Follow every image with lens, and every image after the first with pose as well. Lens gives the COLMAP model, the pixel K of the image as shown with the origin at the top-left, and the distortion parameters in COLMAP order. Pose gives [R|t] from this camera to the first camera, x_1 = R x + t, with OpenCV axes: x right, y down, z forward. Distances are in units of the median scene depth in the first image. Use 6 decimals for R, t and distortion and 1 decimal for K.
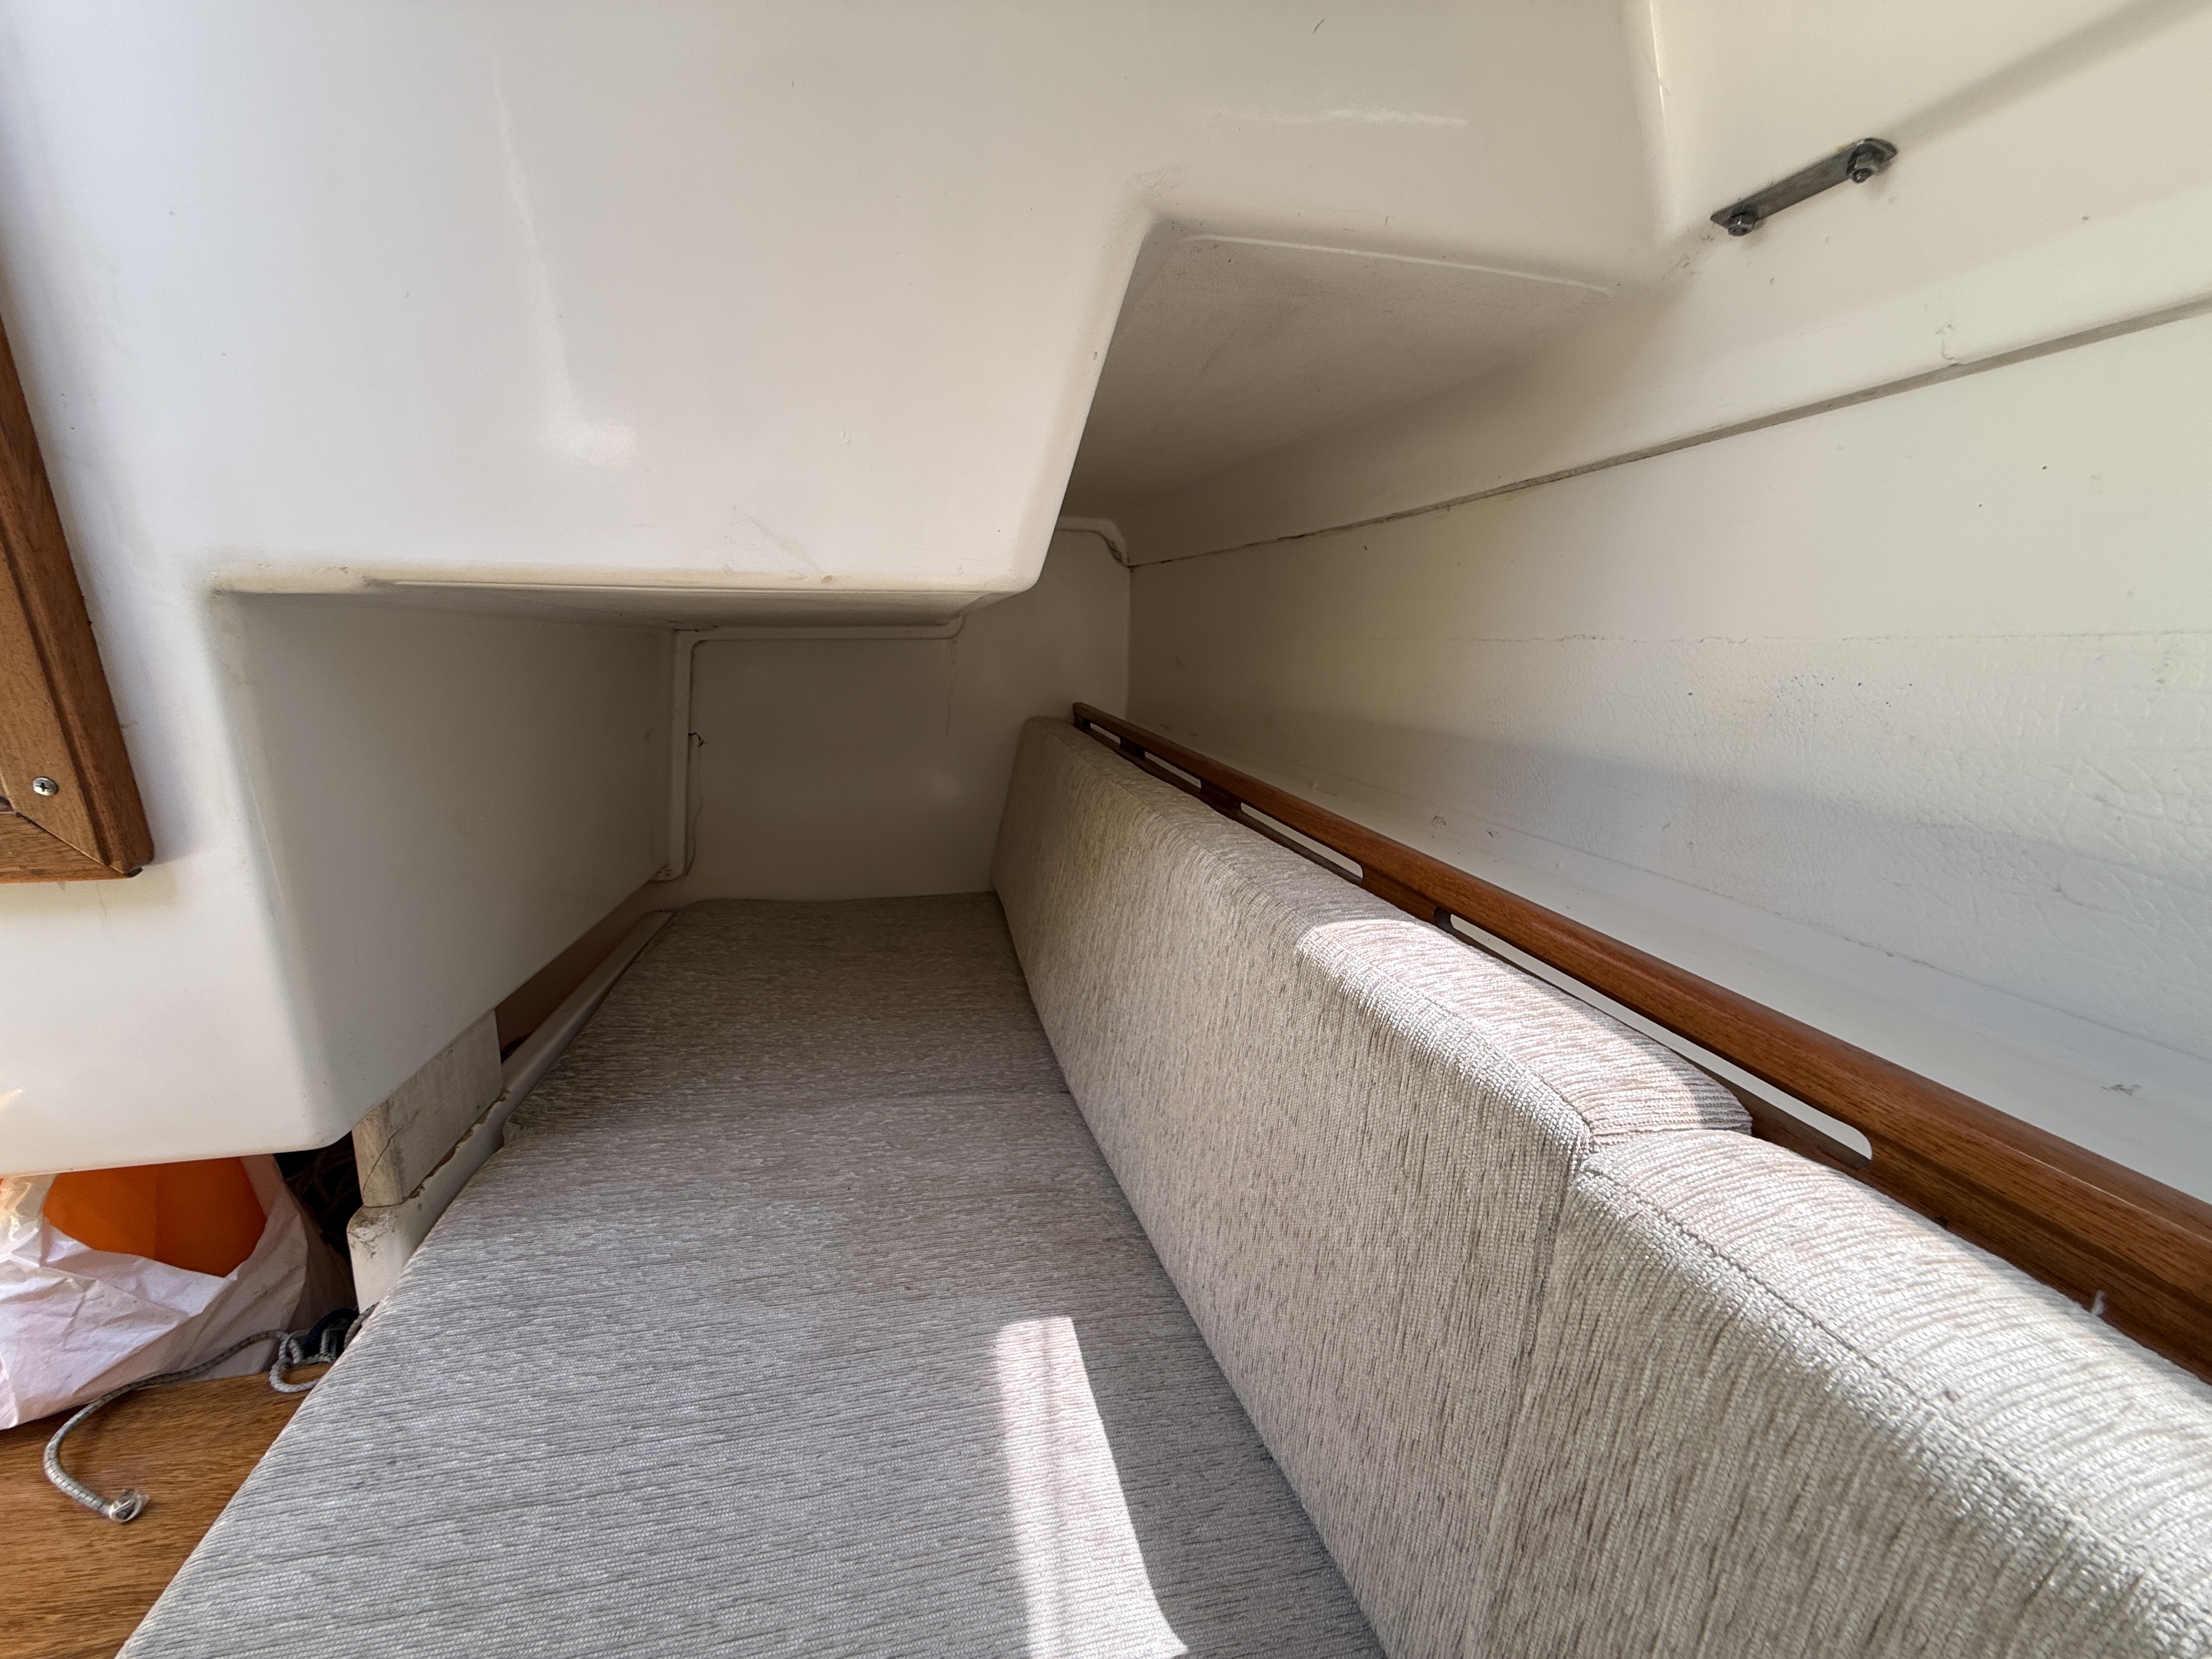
lens RADIAL K [[883.7, 0, 1108.2], [0, 883.7, 833.6], [0, 0, 1]] dist [0.000398, -0.000364]
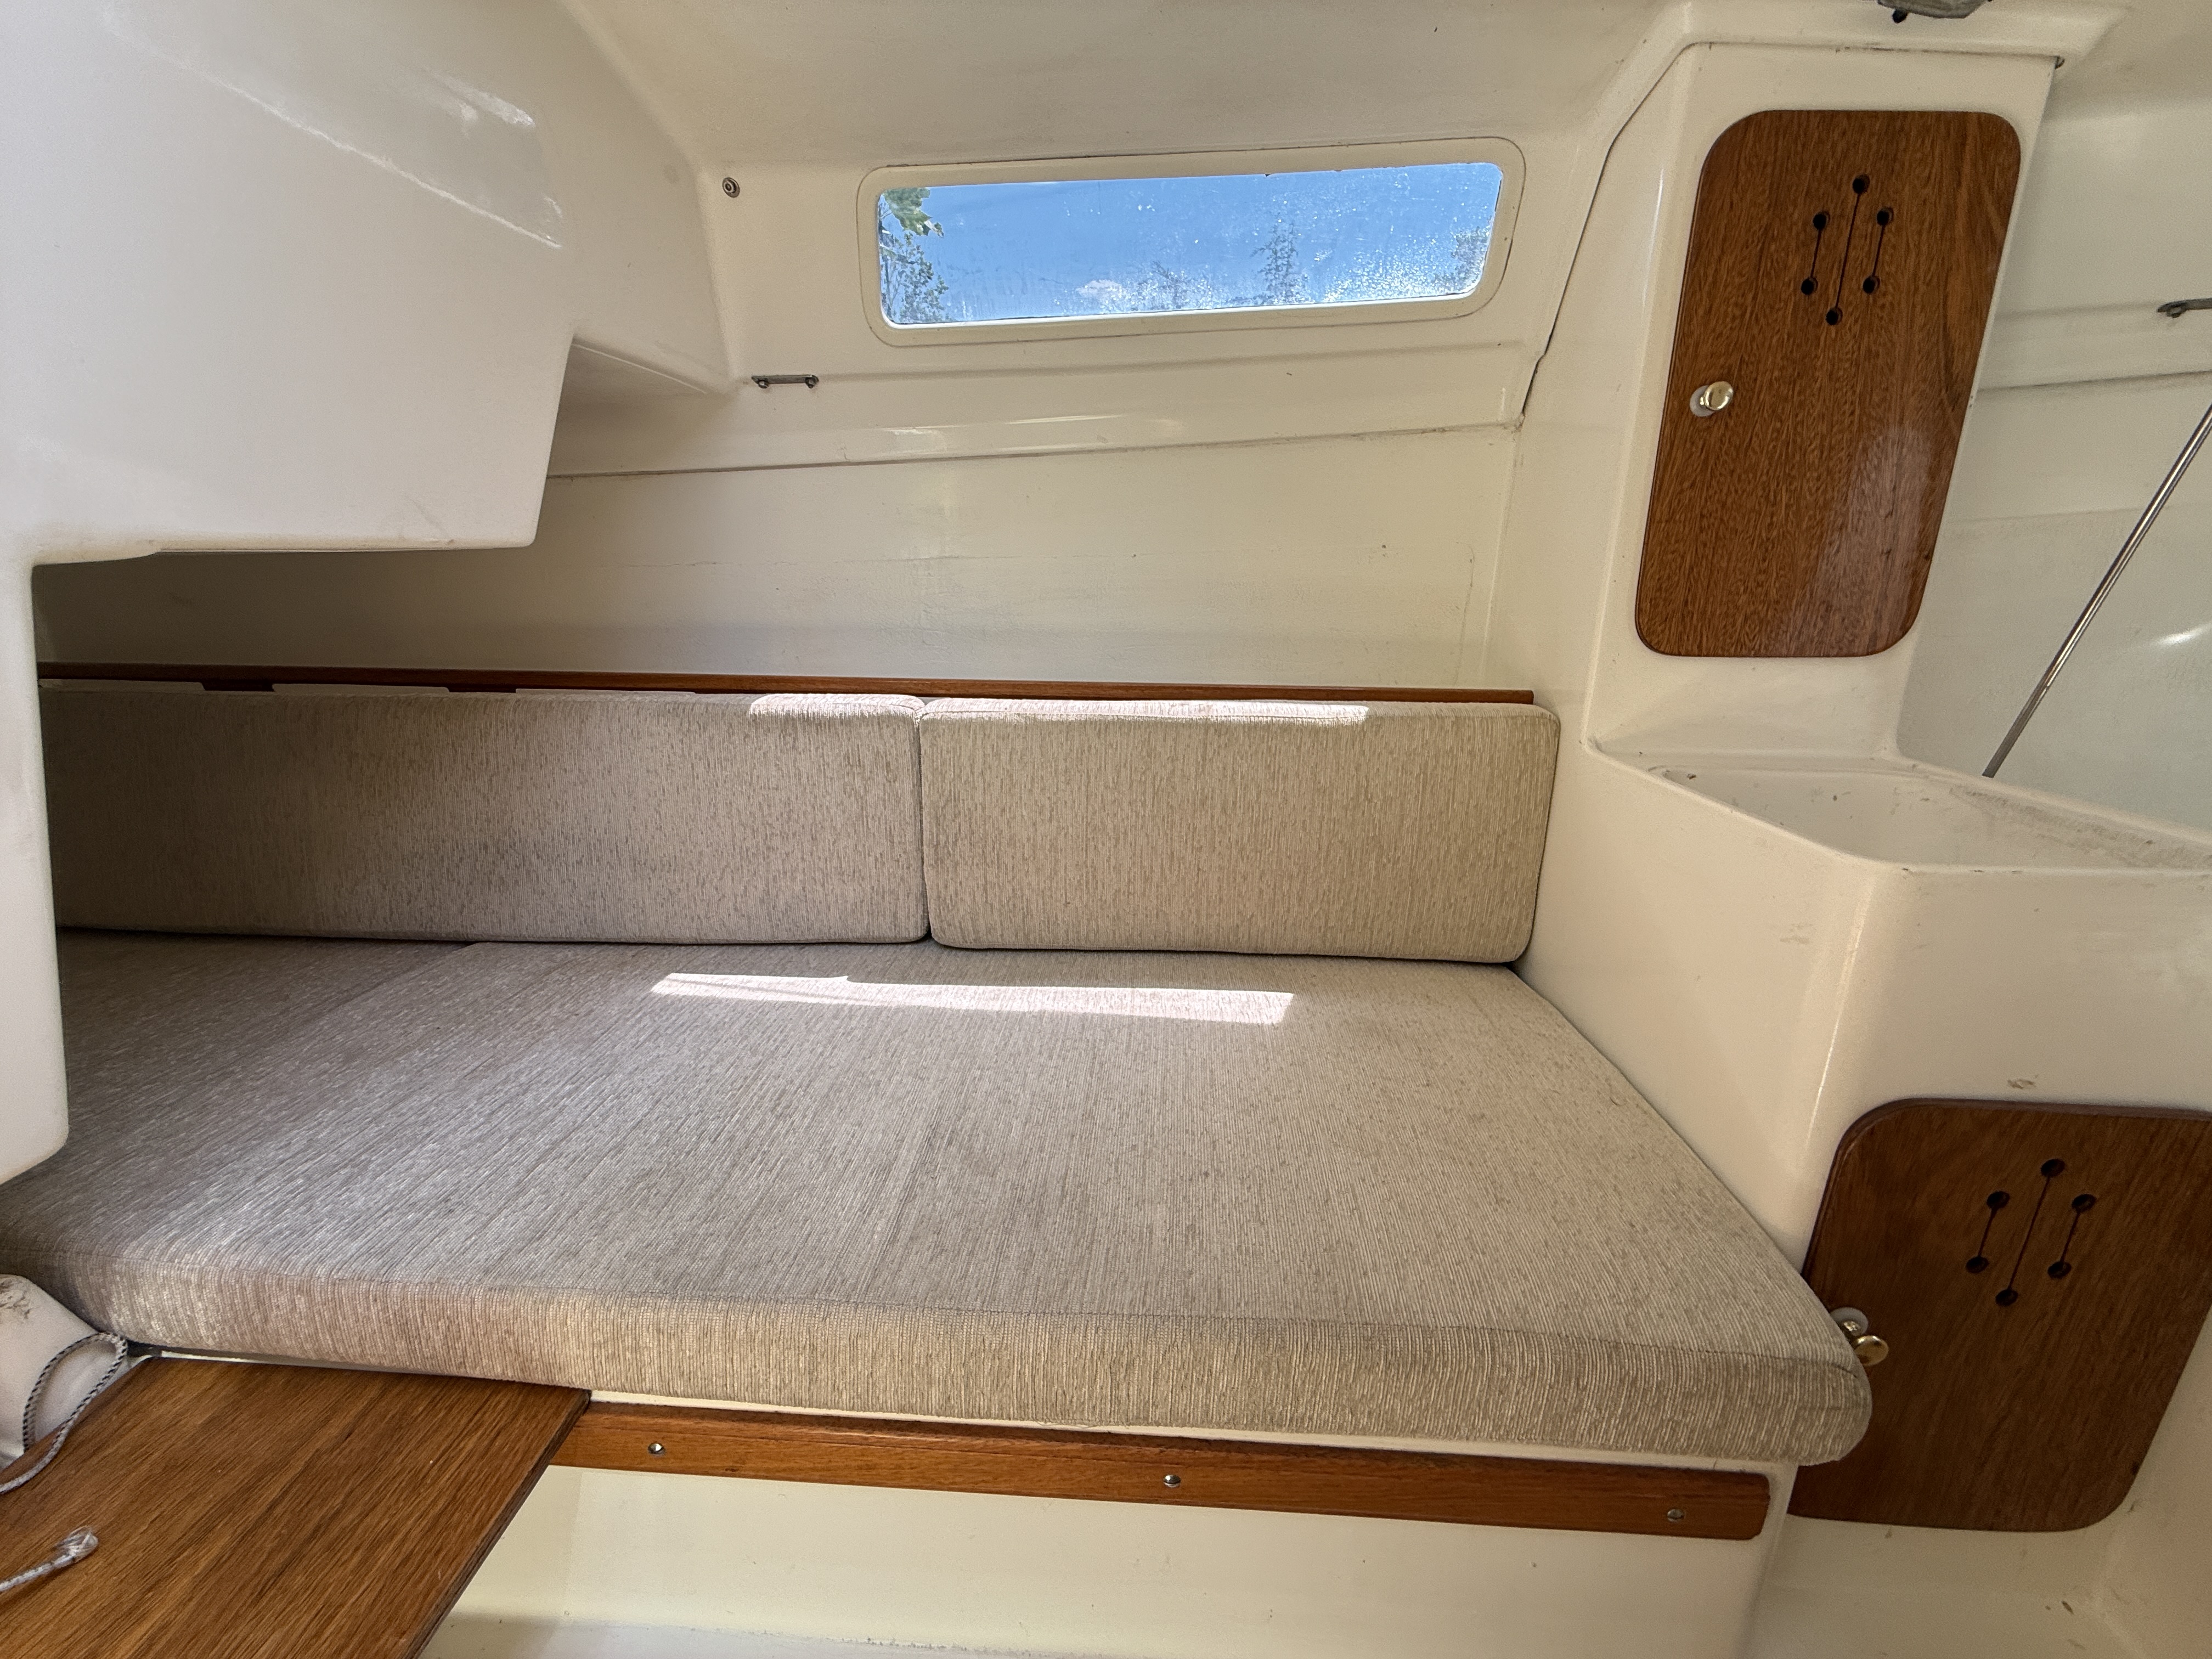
lens RADIAL K [[883.7, 0, 1108.2], [0, 883.7, 833.6], [0, 0, 1]] dist [0.000398, -0.000364]
pose [[0.272207, -0.311105, 0.910559, -1.549135], [0.220901, 0.941223, 0.255544, 0.043279], [-0.936539, 0.131583, 0.324930, -0.477043]]
